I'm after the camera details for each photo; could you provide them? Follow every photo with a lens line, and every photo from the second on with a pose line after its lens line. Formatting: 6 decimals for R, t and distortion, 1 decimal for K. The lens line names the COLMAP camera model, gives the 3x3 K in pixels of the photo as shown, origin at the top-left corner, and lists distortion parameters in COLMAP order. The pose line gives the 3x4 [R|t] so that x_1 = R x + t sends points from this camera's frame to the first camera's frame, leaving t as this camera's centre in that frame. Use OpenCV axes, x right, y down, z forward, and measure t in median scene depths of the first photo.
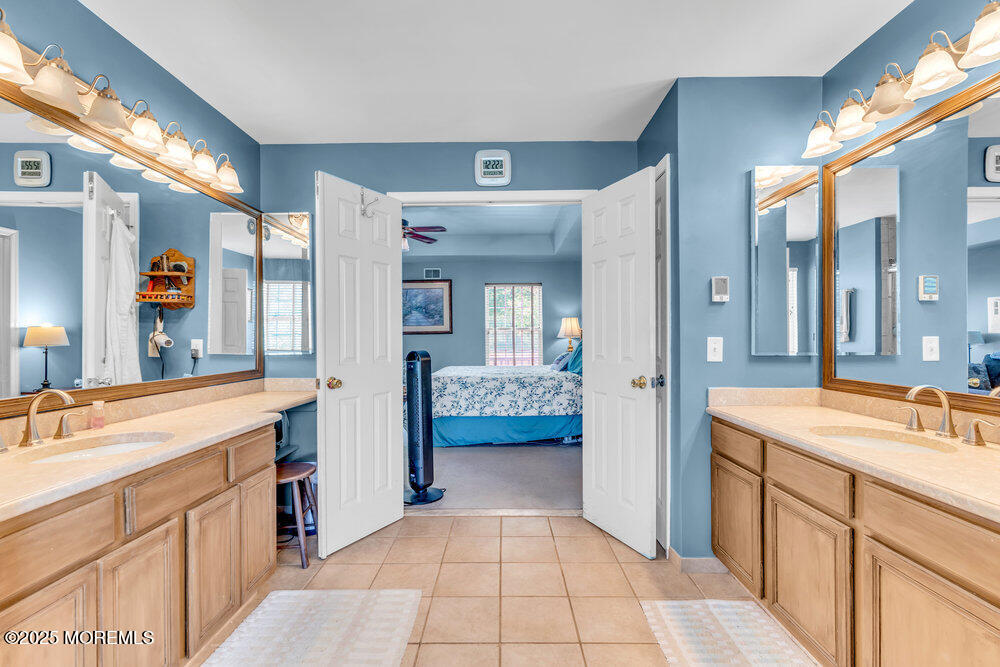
lens RADIAL K [[453.7, 0, 503.1], [0, 453.7, 337.6], [0, 0, 1]] dist [-0.000202, 0.002401]
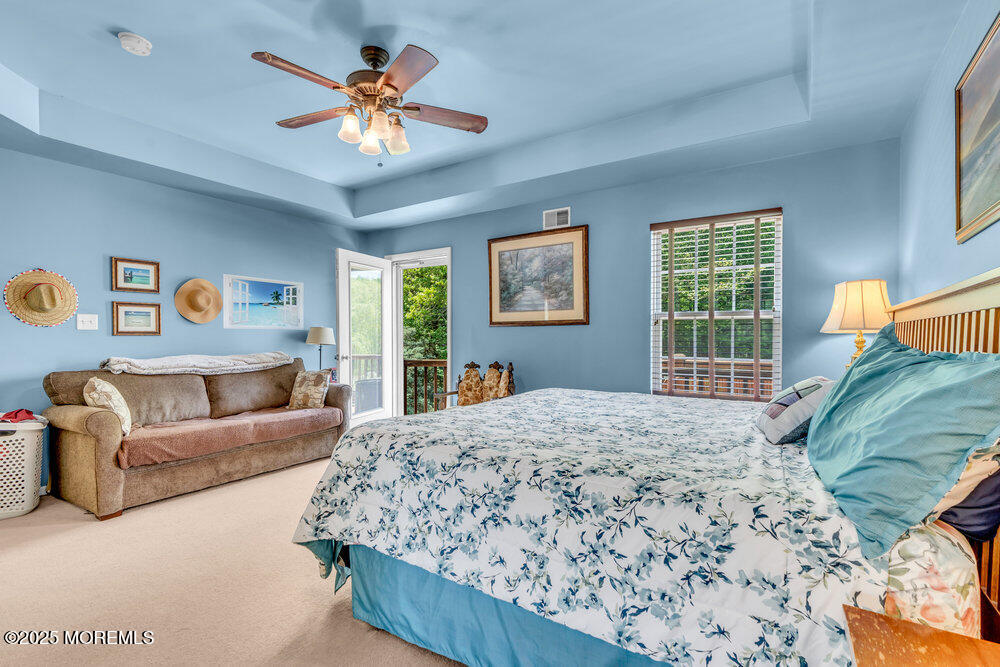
lens RADIAL K [[453.7, 0, 504.6], [0, 453.7, 338.5], [0, 0, 1]] dist [-0.000202, 0.002401]
pose [[0.838555, 0.014135, -0.544633, 0.101436], [-0.007603, 0.999870, 0.014244, 0.001371], [0.544764, -0.007804, 0.838553, 0.487545]]
